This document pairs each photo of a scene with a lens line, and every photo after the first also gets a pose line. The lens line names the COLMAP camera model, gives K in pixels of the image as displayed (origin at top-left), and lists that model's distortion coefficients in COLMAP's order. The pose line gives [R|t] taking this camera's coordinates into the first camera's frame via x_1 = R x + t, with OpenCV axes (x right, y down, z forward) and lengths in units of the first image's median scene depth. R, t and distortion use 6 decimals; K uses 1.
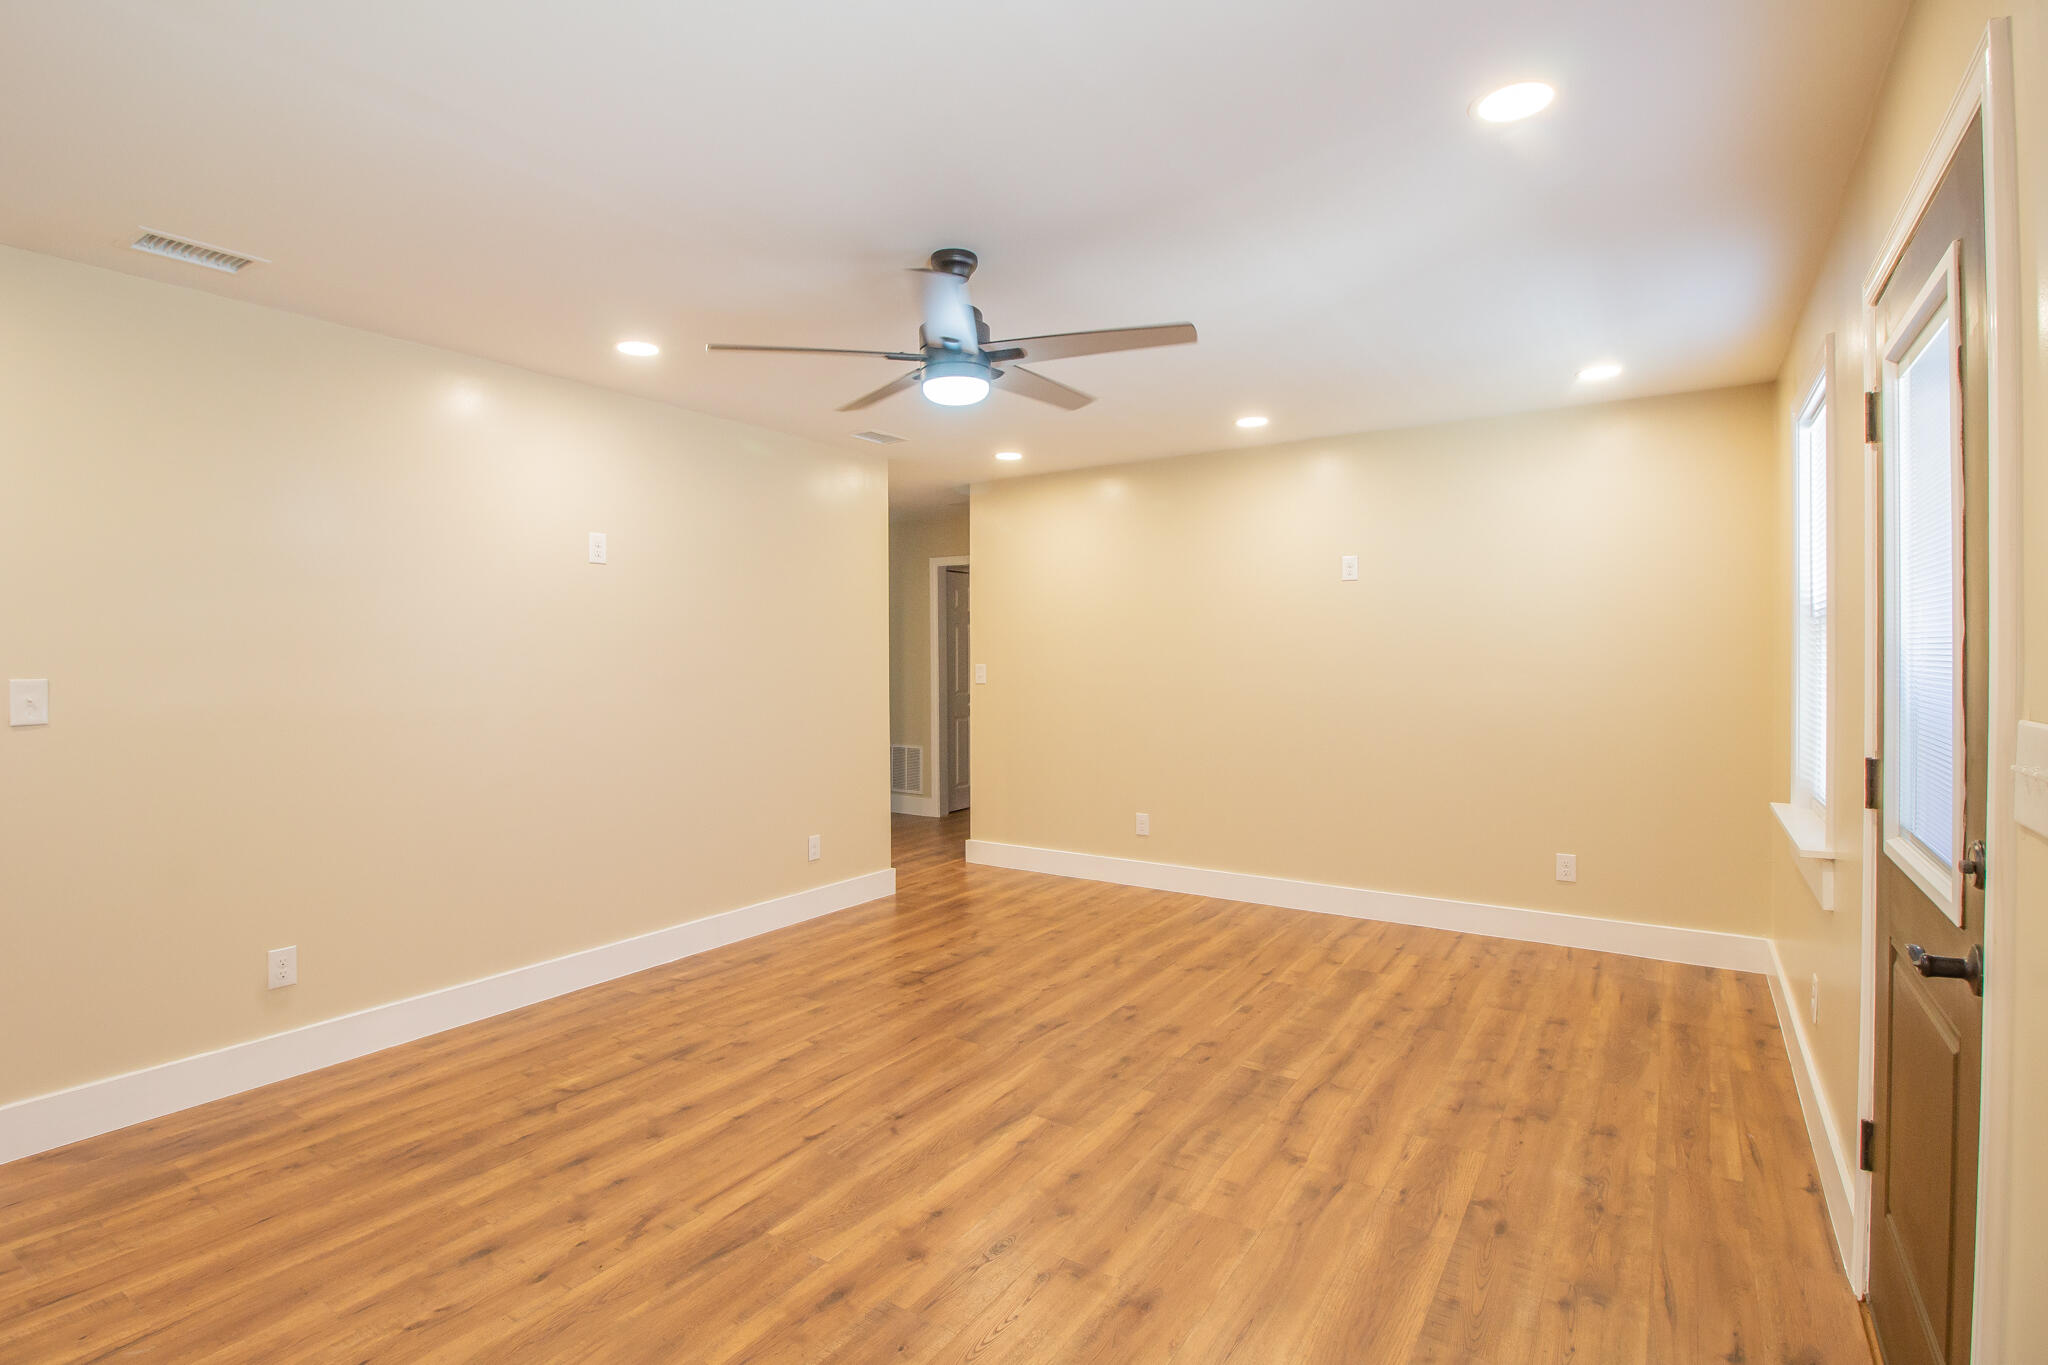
lens RADIAL K [[989.8, 0, 1025.0], [0, 989.8, 659.2], [0, 0, 1]] dist [0.000216, -0.015329]
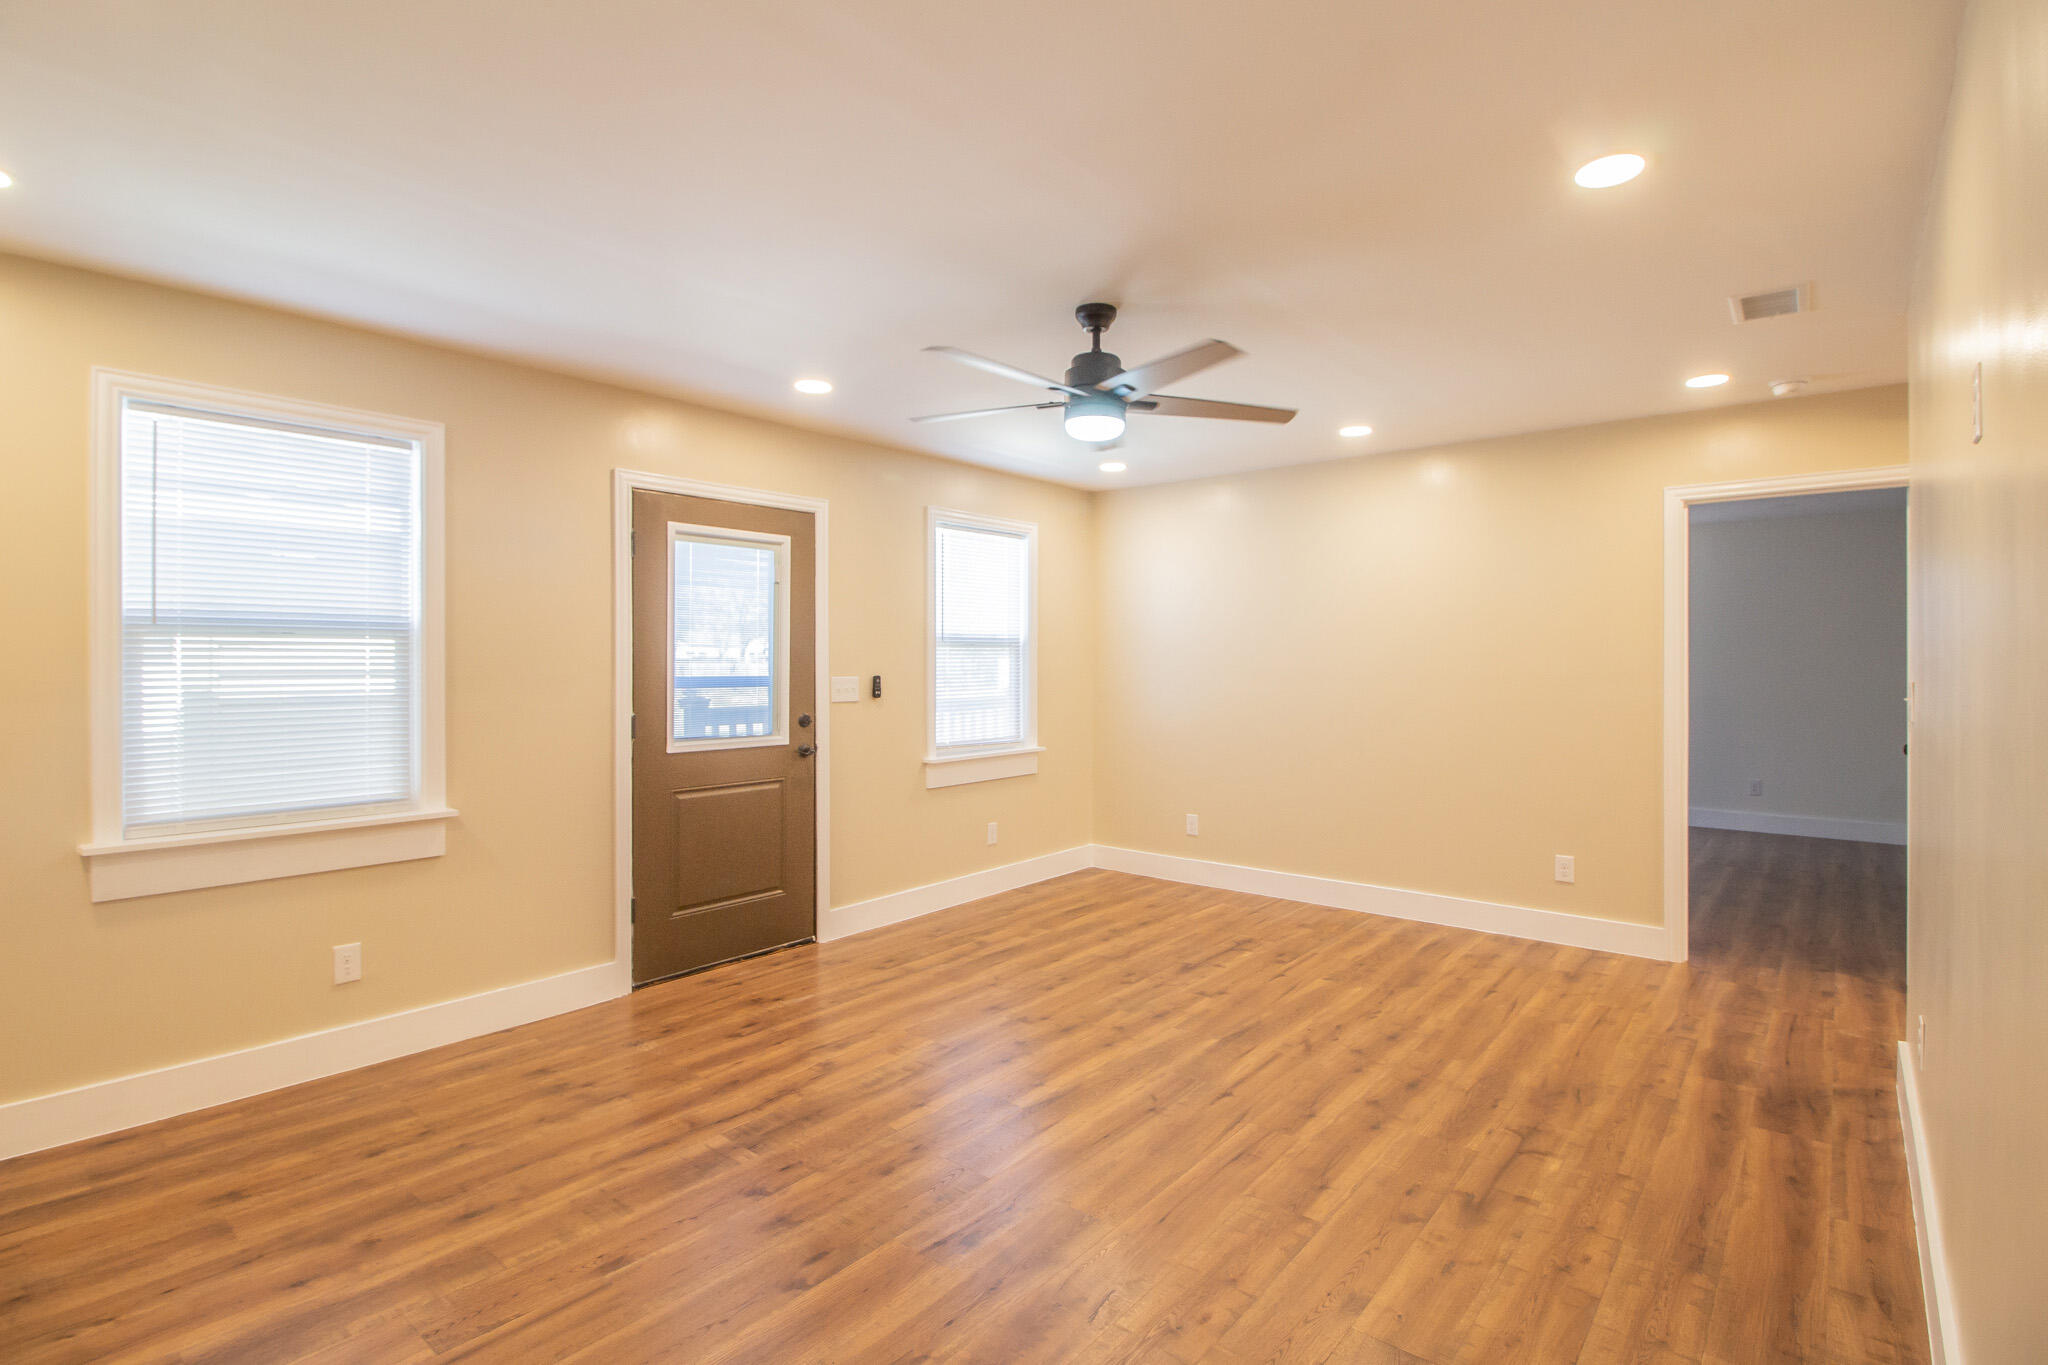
lens RADIAL K [[989.8, 0, 1025.0], [0, 989.8, 659.2], [0, 0, 1]] dist [0.000216, -0.015329]
pose [[-0.992110, 0.002416, 0.125345, -0.126556], [0.003113, 0.999981, 0.005369, -0.013688], [-0.125330, 0.005717, -0.992099, 2.052296]]
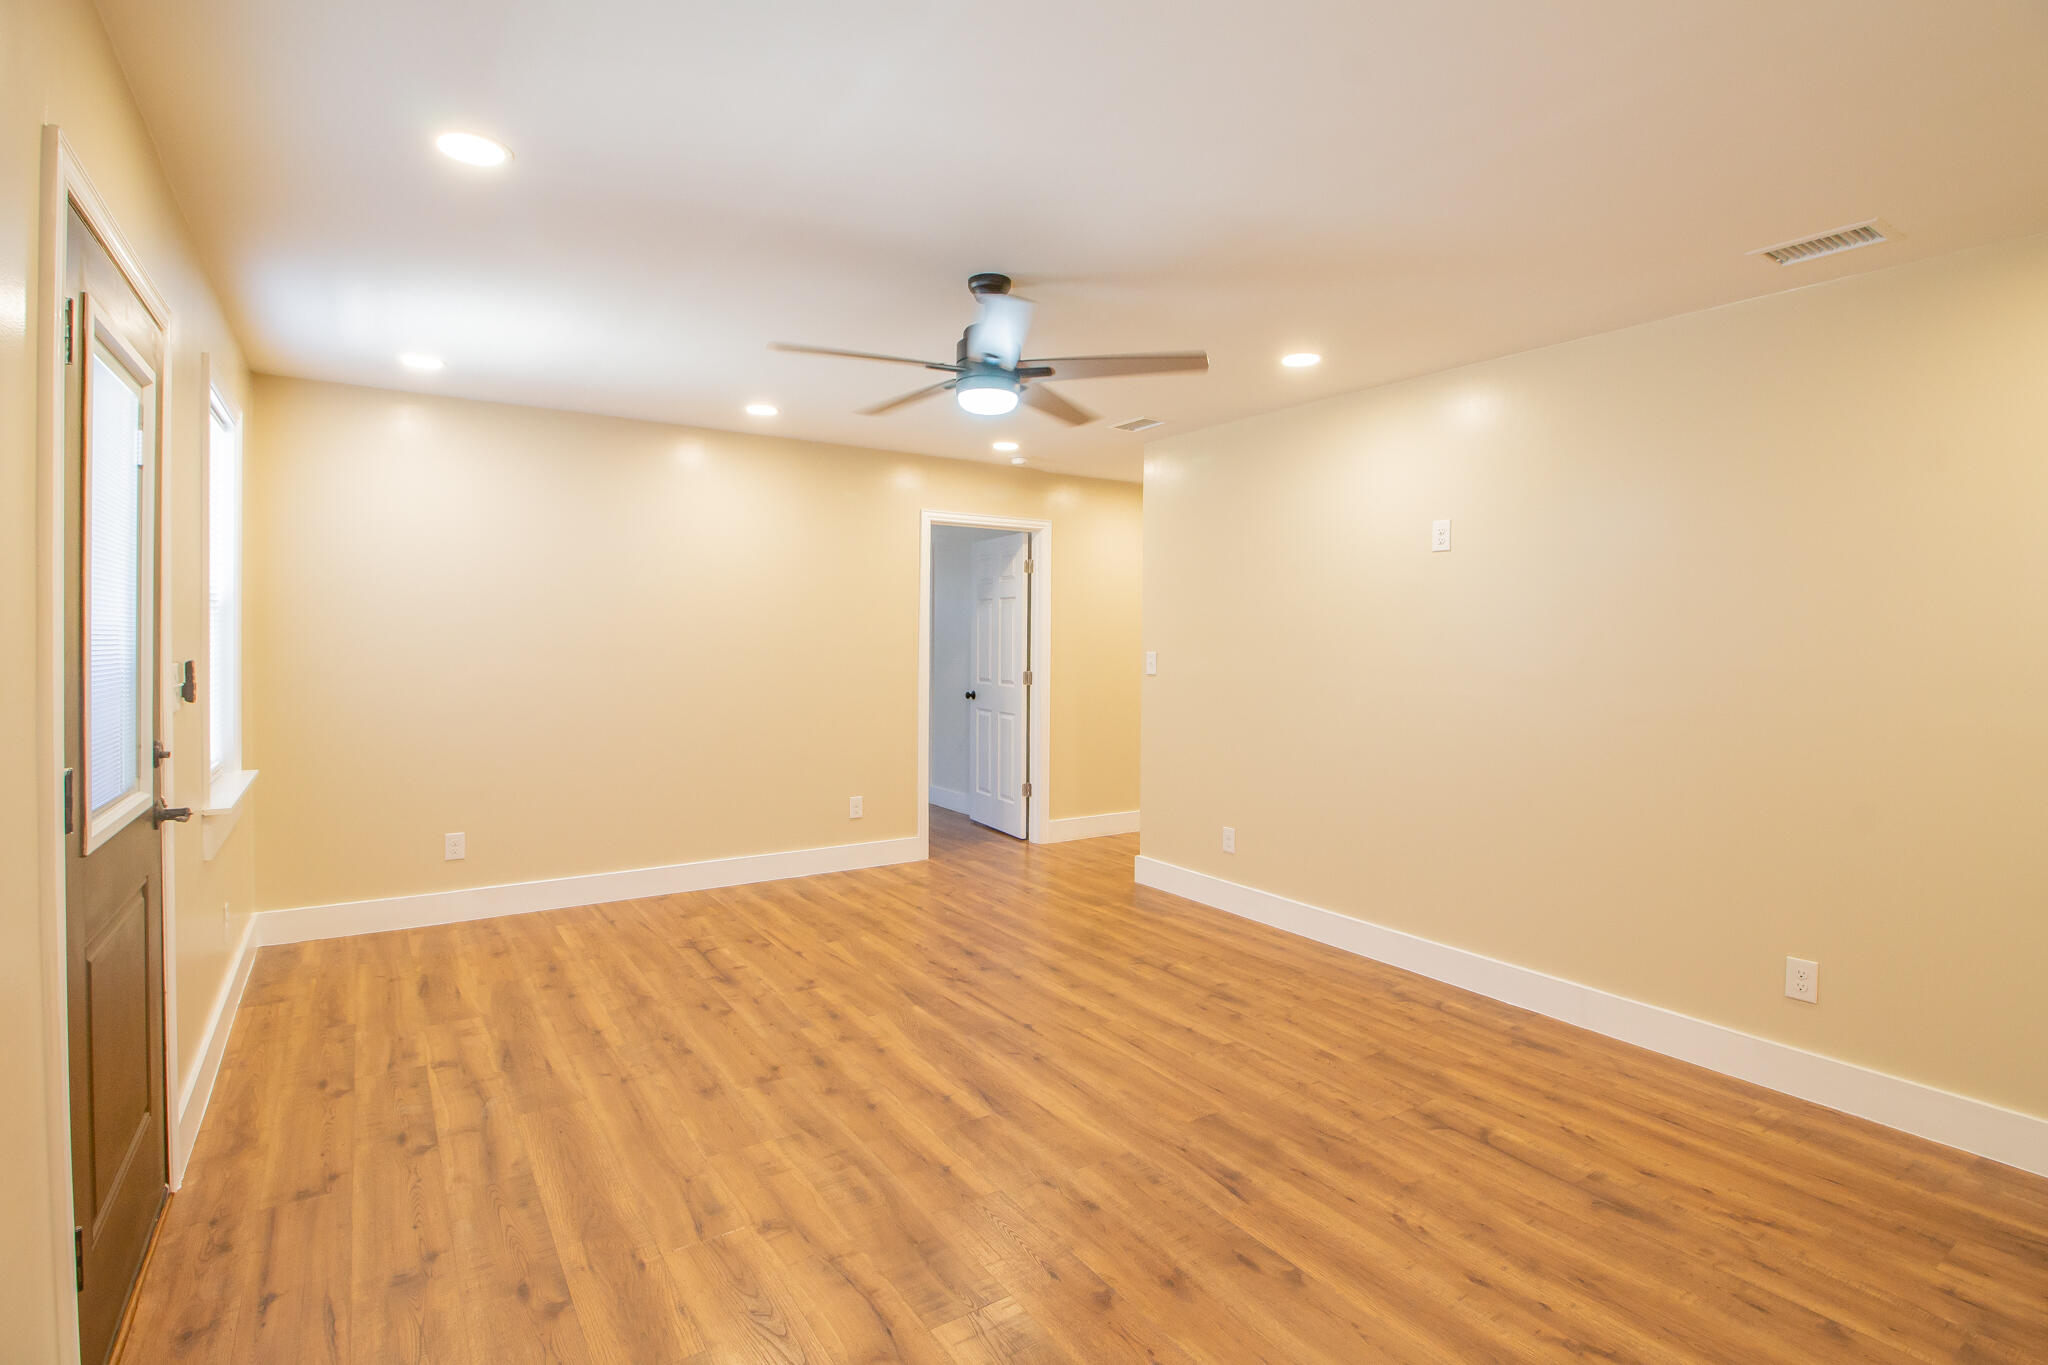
lens RADIAL K [[989.8, 0, 1025.0], [0, 989.8, 659.2], [0, 0, 1]] dist [0.000216, -0.015329]
pose [[-0.393951, 0.018608, -0.918943, 0.902486], [-0.016048, 0.999503, 0.027119, -0.018021], [0.918991, 0.025430, -0.393457, 1.425237]]
